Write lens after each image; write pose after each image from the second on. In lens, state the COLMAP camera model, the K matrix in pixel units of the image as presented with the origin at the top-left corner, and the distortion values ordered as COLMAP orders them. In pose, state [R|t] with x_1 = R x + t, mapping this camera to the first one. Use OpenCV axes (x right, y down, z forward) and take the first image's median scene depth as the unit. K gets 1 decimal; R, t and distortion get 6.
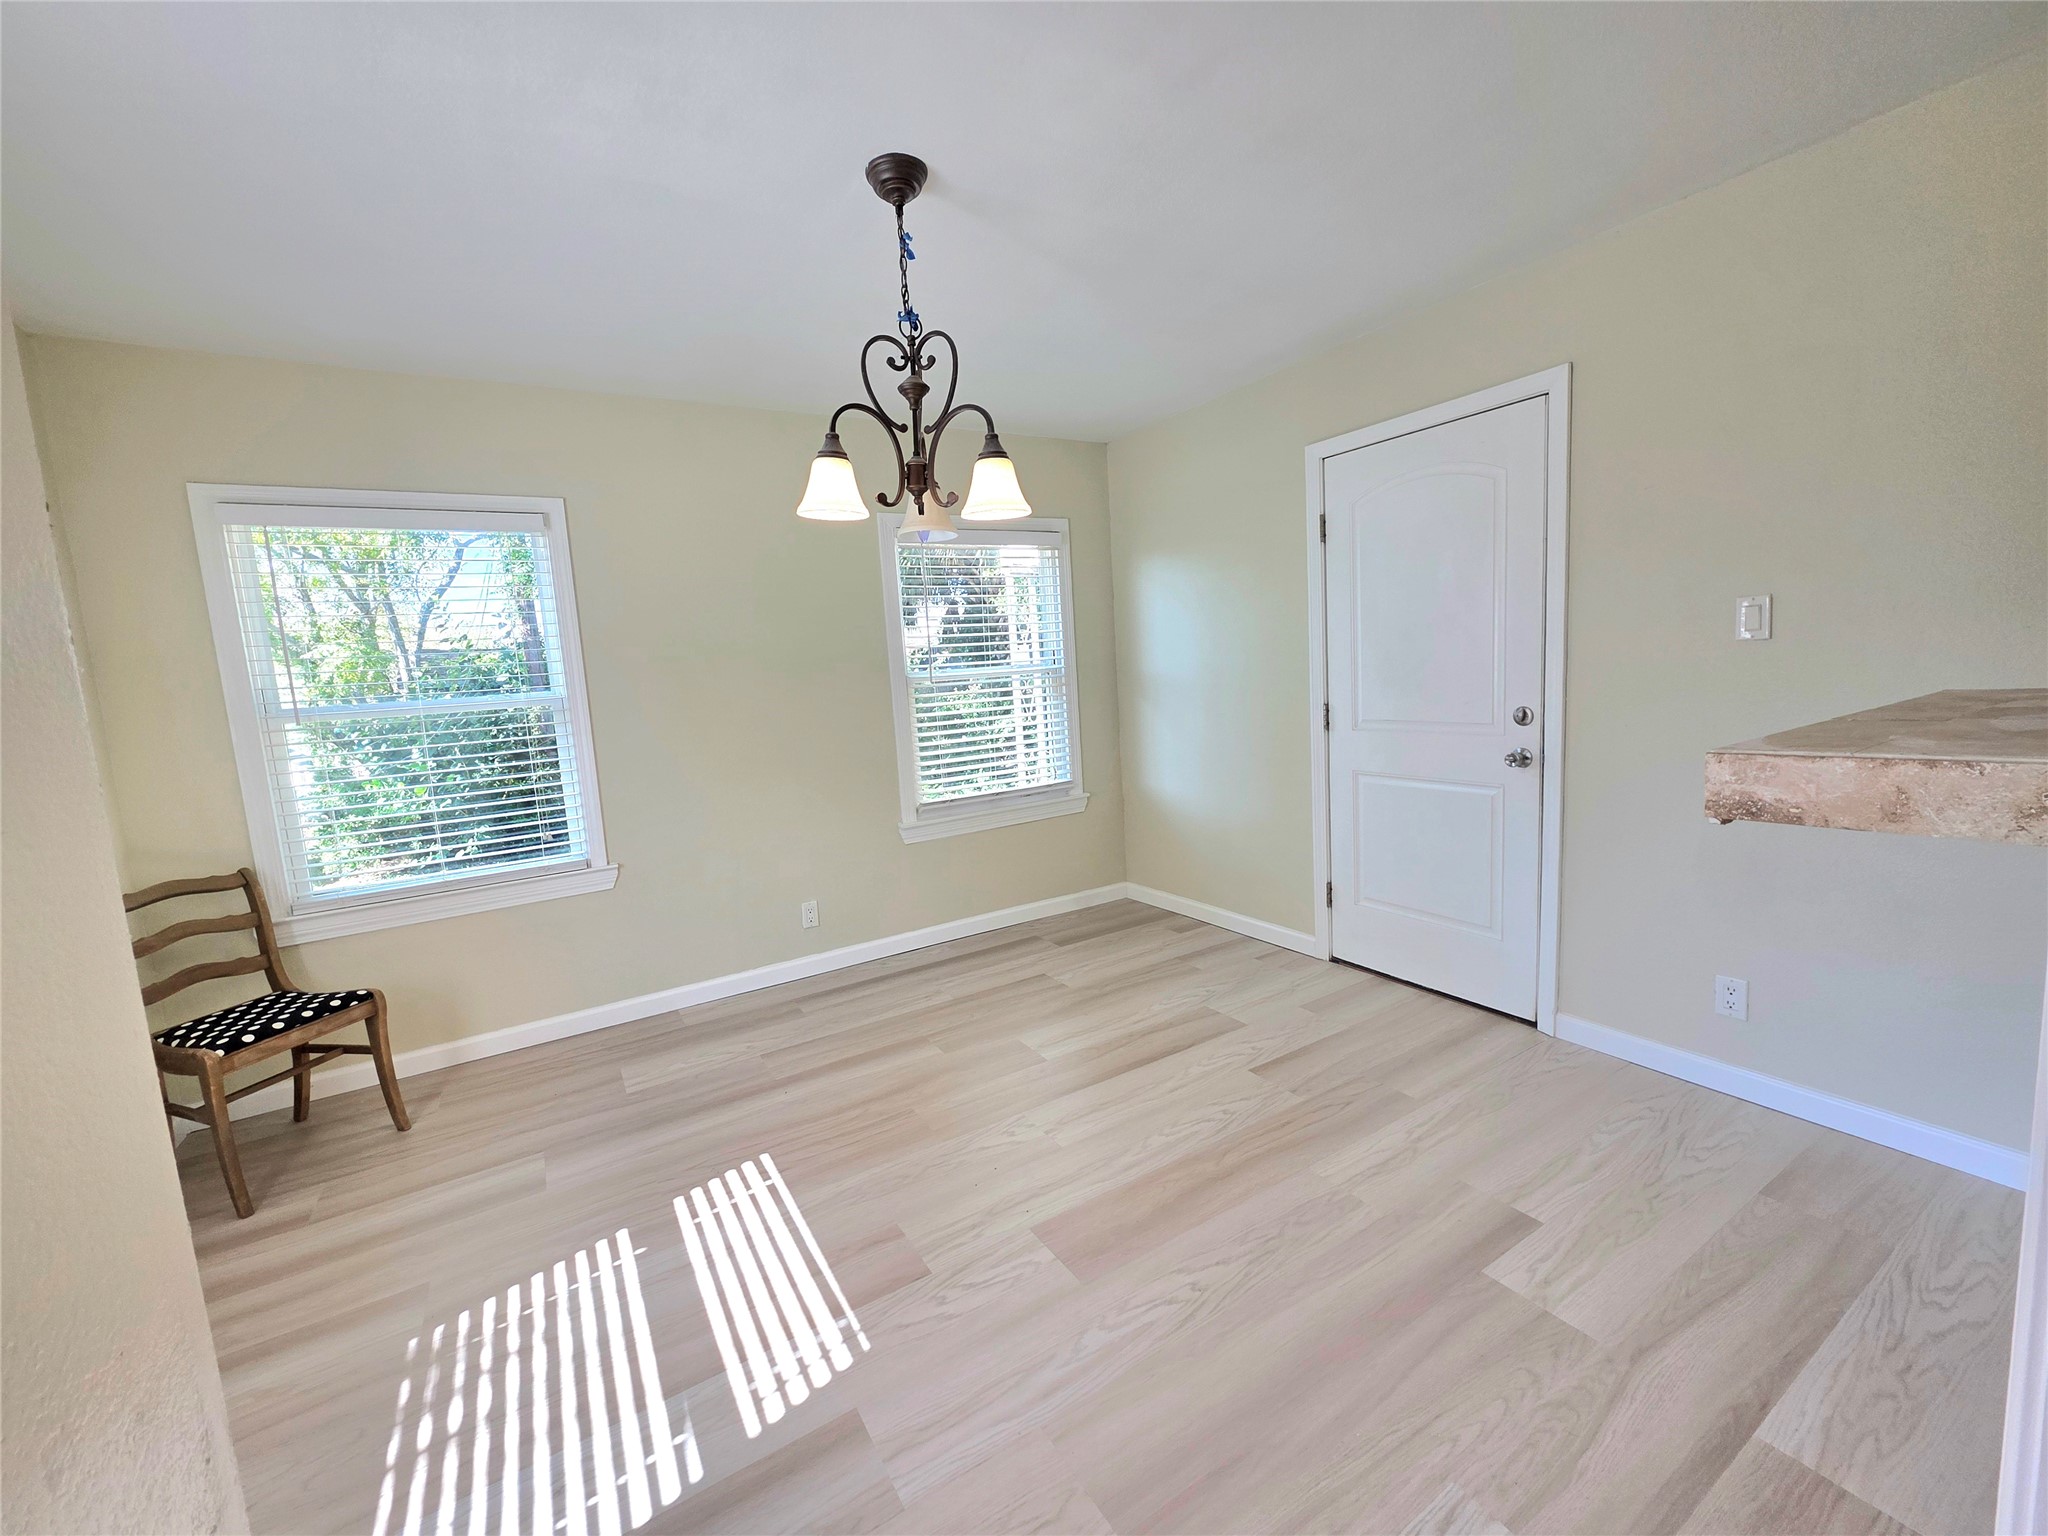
lens RADIAL K [[819.2, 0, 1021.8], [0, 819.2, 767.3], [0, 0, 1]] dist [0.001310, 0.000000]
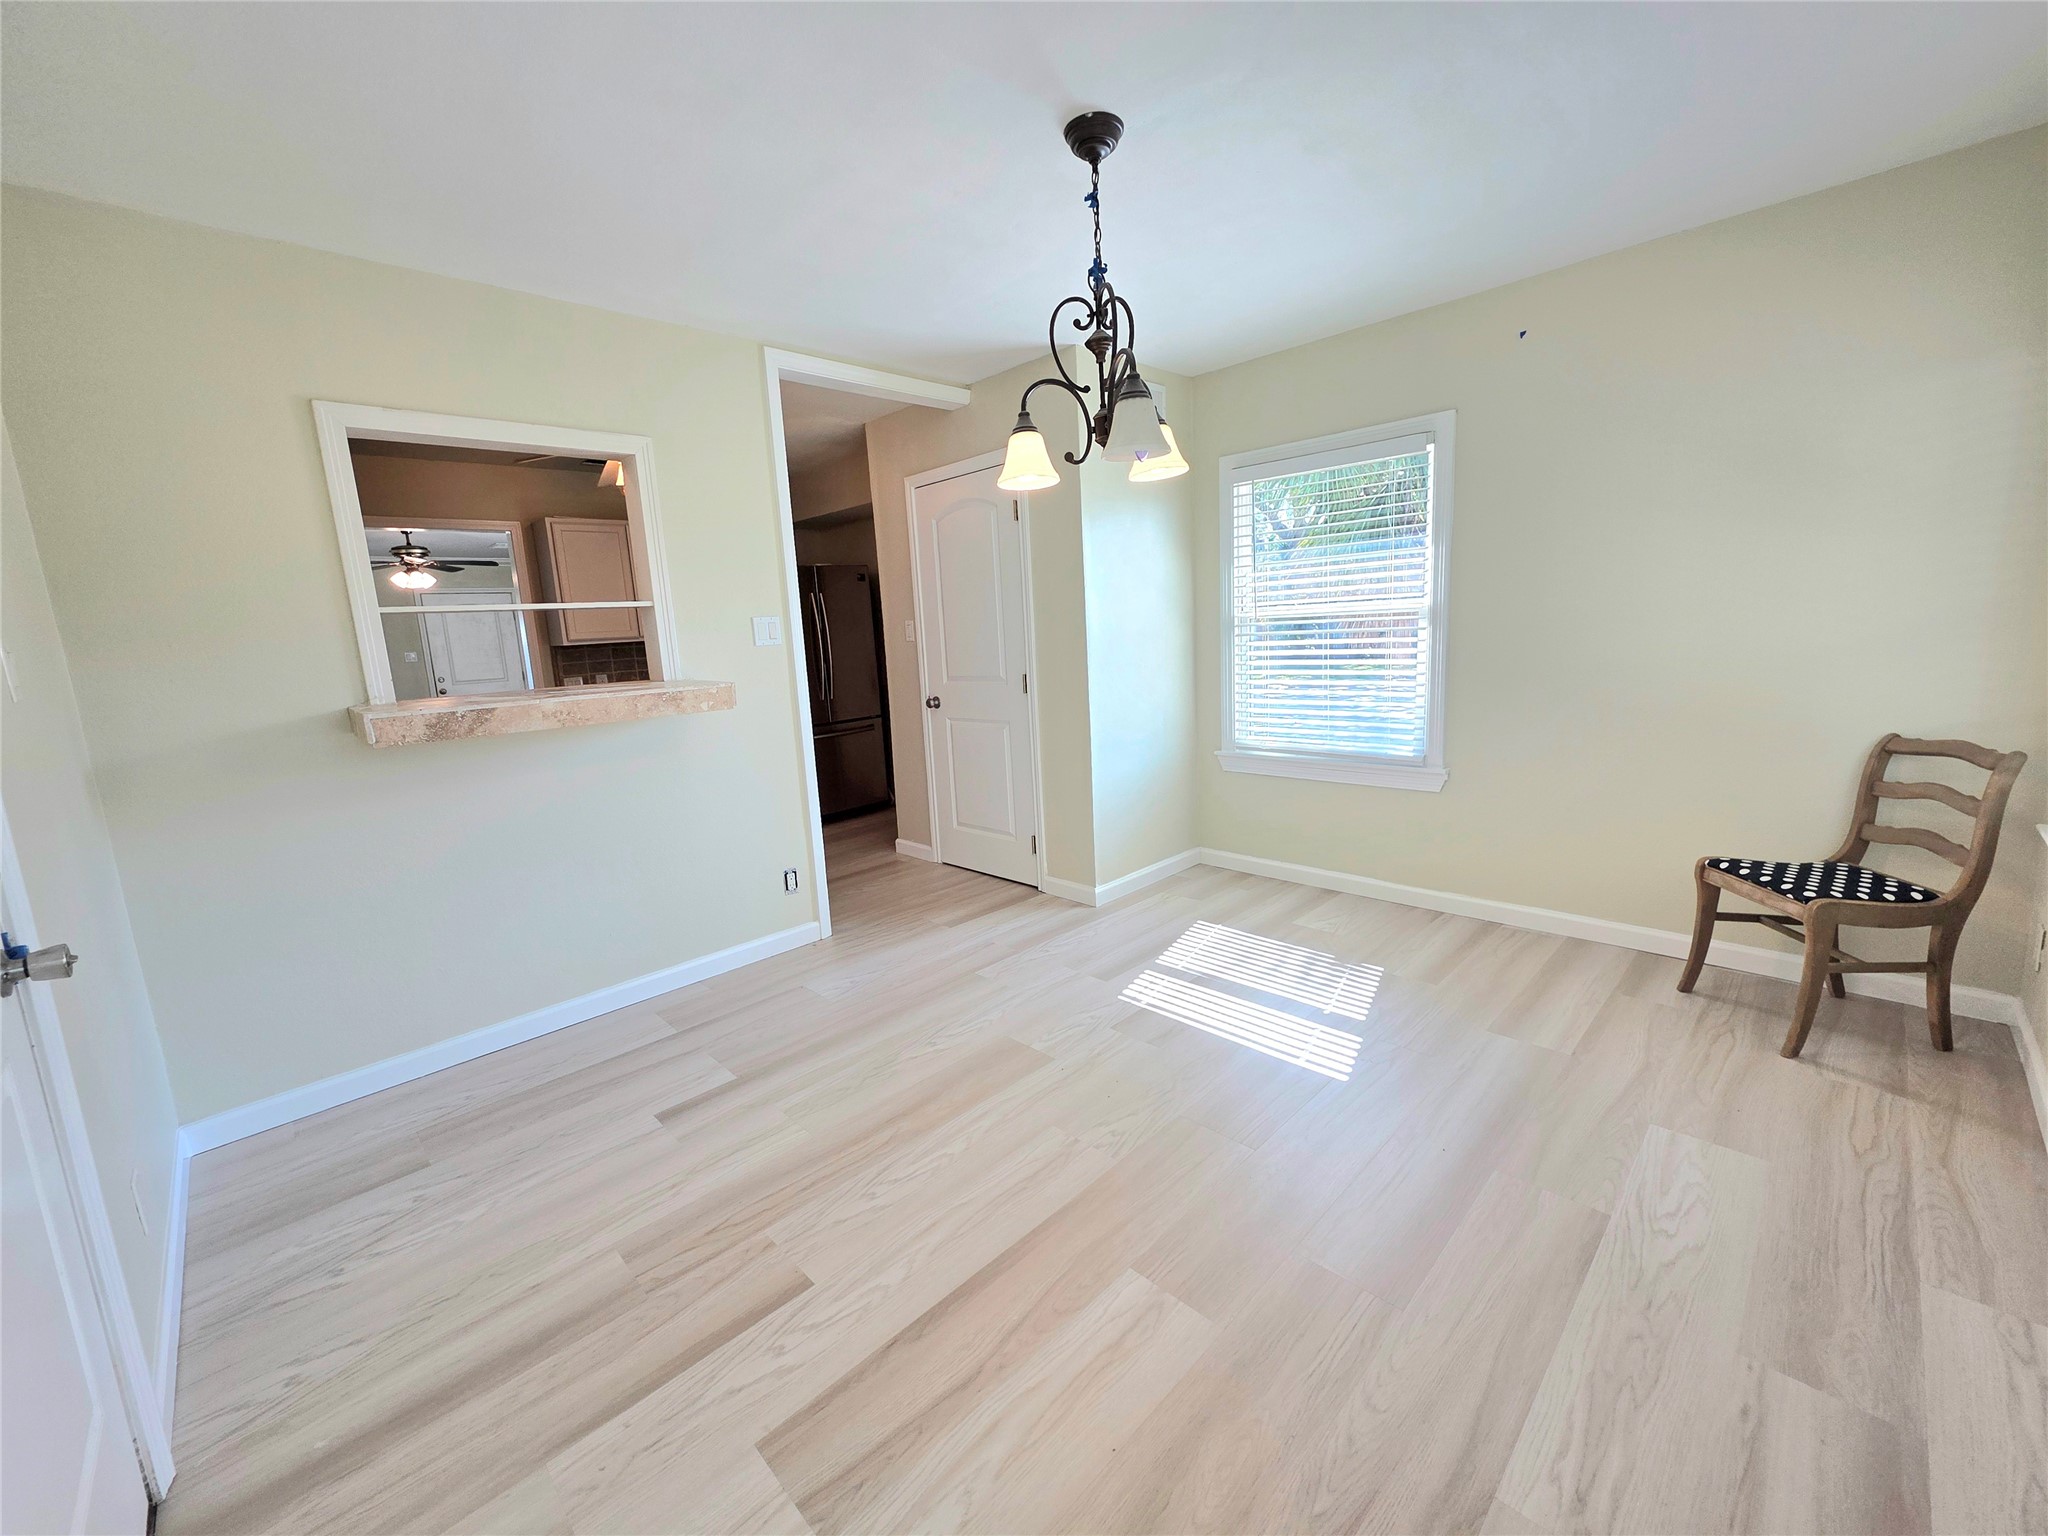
lens RADIAL K [[819.2, 0, 1023.0], [0, 819.2, 763.2], [0, 0, 1]] dist [0.001310, 0.000000]
pose [[-0.967007, 0.152566, -0.204013, 0.231661], [0.087212, 0.950704, 0.297583, -0.247123], [0.239357, 0.269973, -0.932643, 1.908726]]
